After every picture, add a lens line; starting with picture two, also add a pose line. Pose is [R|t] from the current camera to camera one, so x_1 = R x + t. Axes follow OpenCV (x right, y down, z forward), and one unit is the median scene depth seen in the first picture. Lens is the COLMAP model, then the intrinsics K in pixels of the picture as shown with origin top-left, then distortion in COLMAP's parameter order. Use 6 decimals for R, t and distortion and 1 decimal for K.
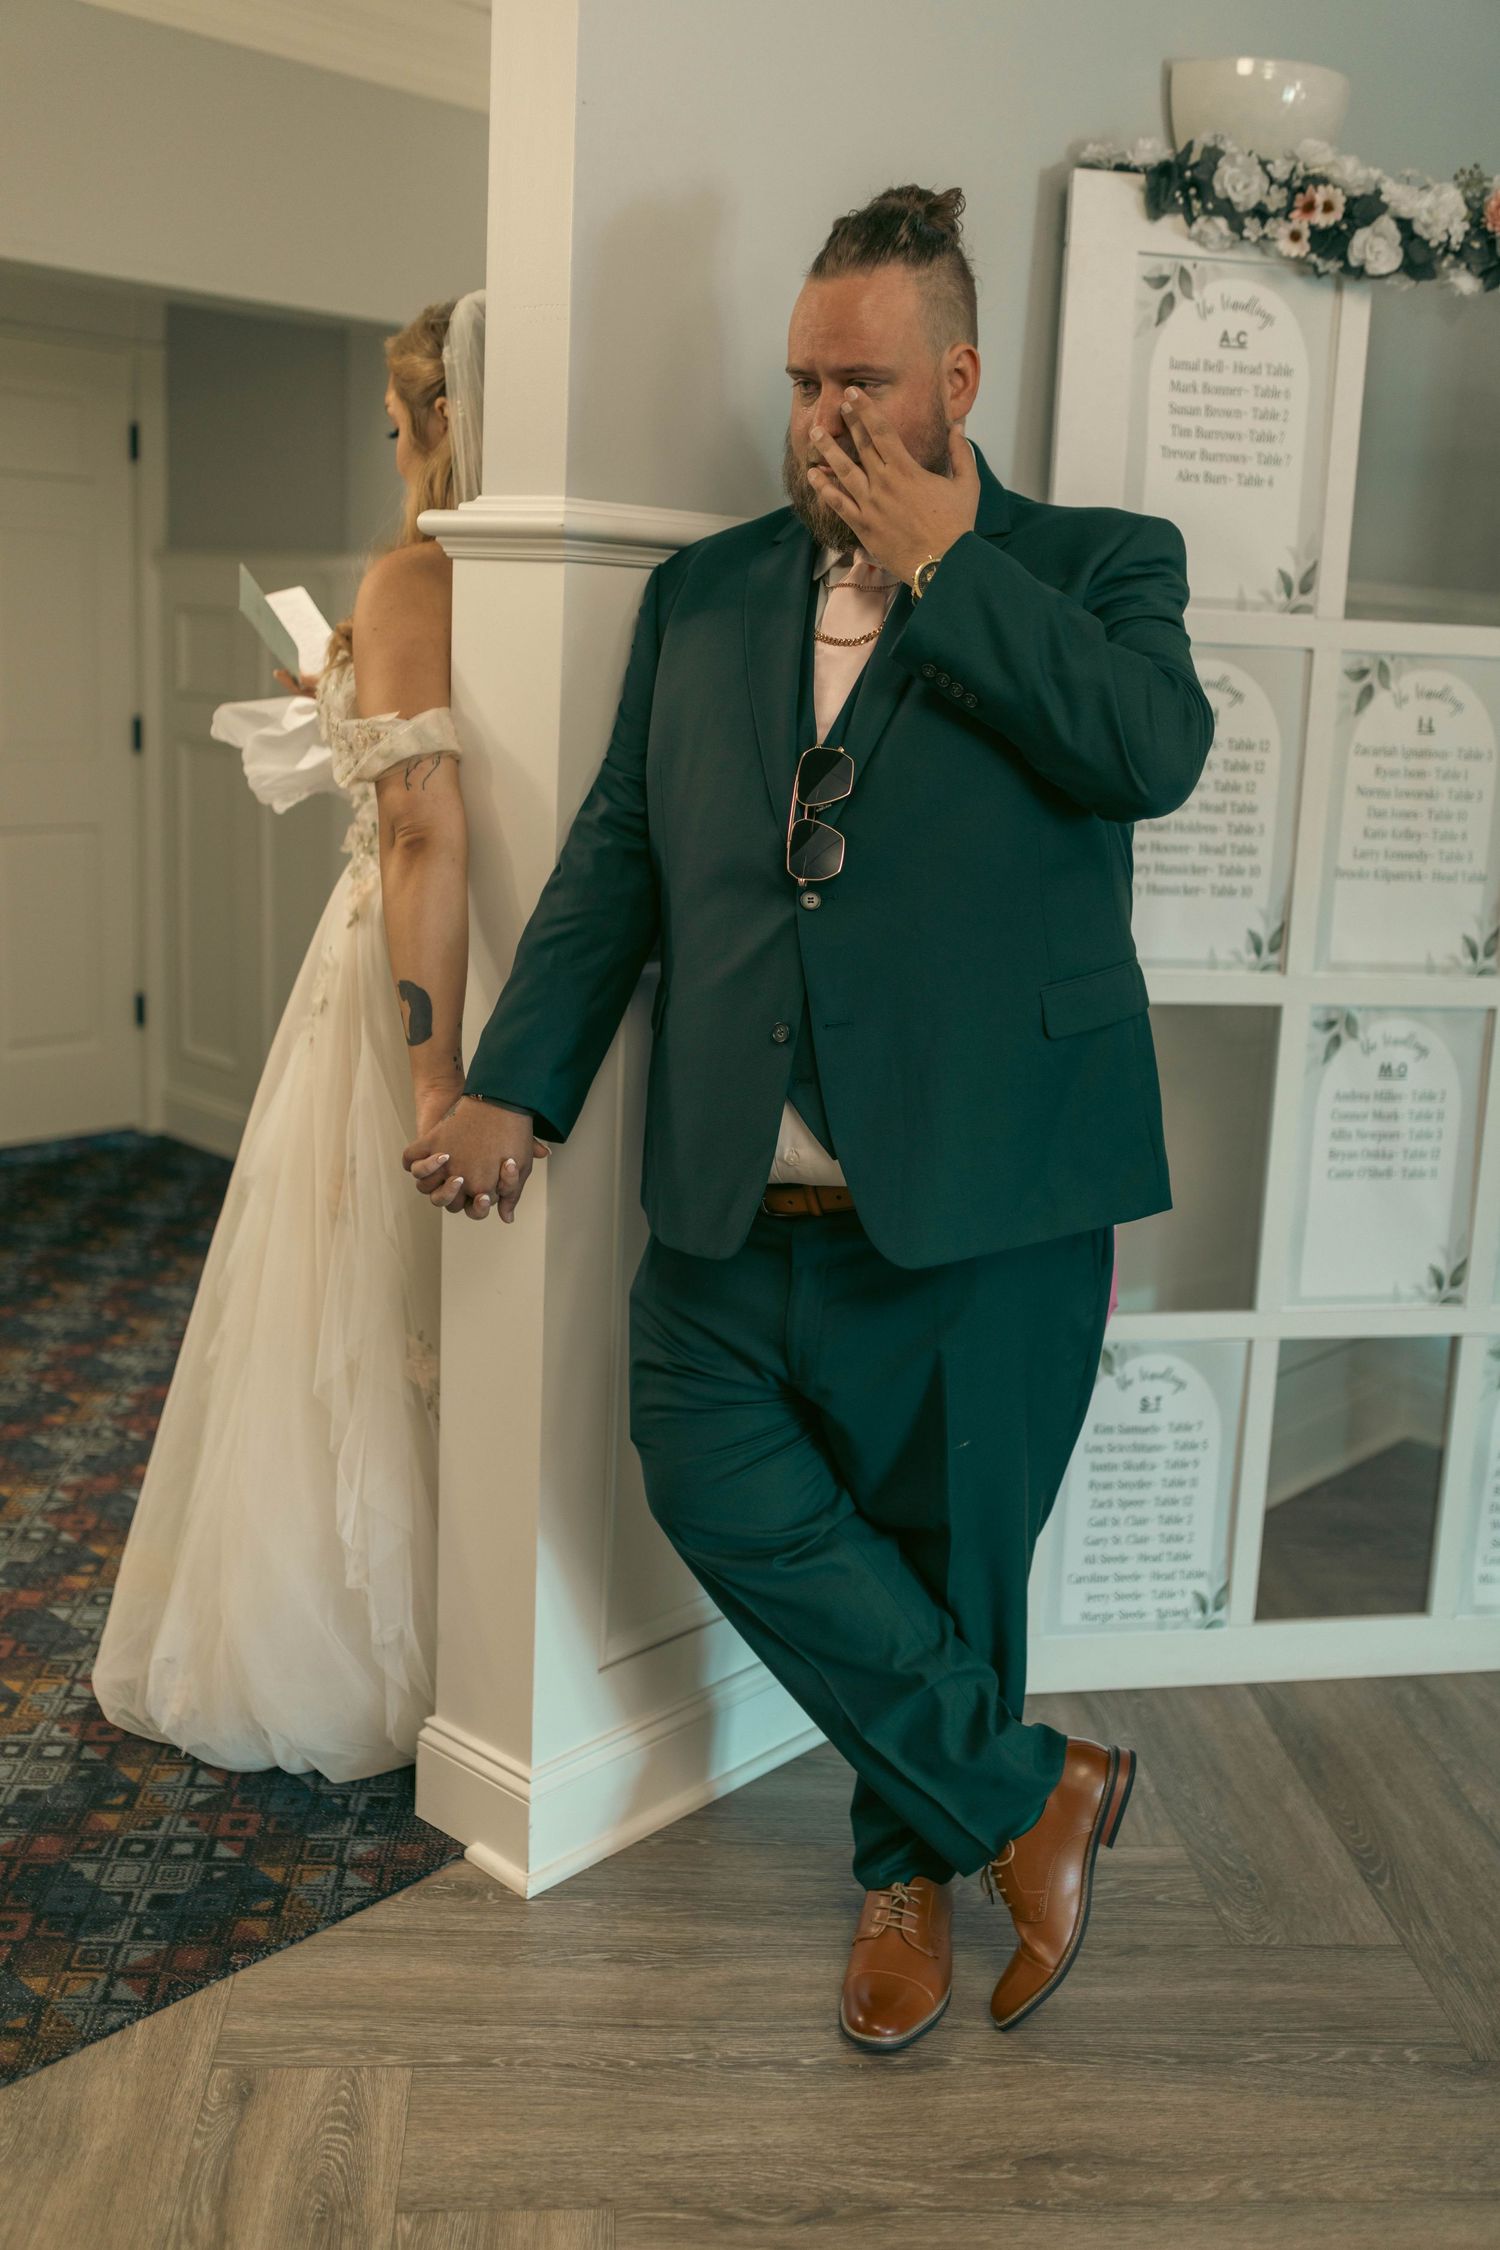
lens RADIAL K [[2168.4, 0, 750.0], [0, 2168.4, 1125.0], [0, 0, 1]] dist [-0.001023, -0.001058]
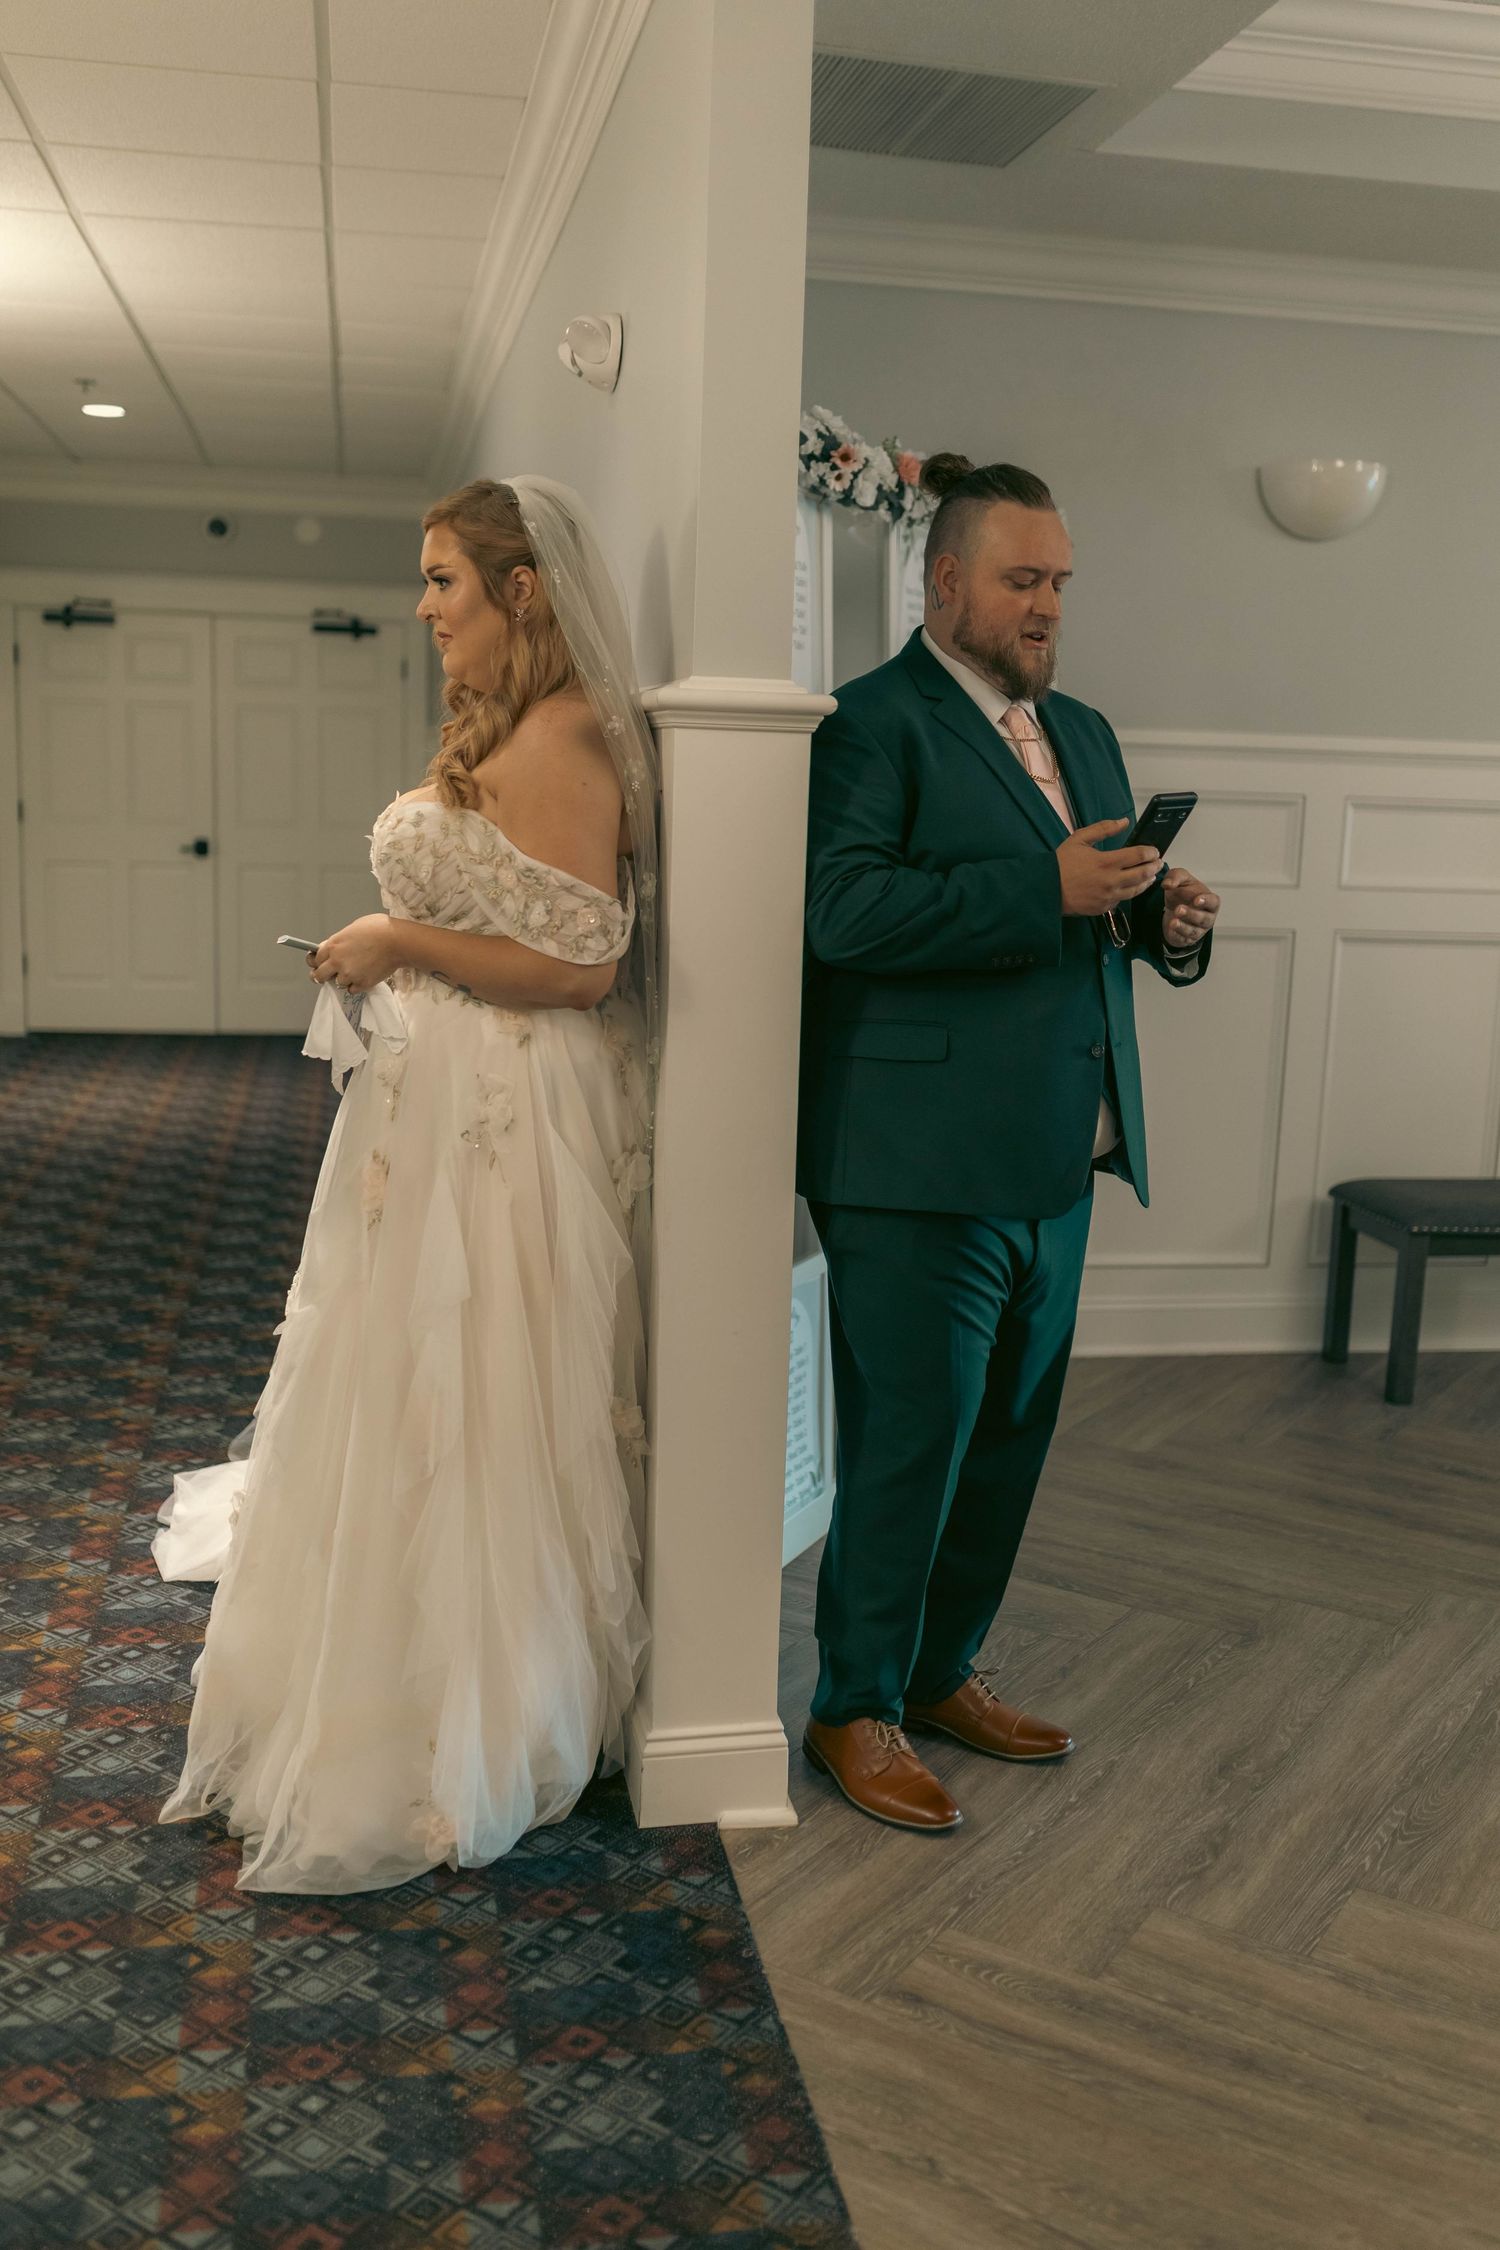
lens RADIAL K [[2168.4, 0, 750.0], [0, 2168.4, 1125.0], [0, 0, 1]] dist [-0.001023, -0.001058]
pose [[0.579904, -0.168944, 0.796975, -1.085668], [0.180535, 0.980589, 0.076504, -0.131019], [-0.794430, 0.099517, 0.599148, 0.276615]]
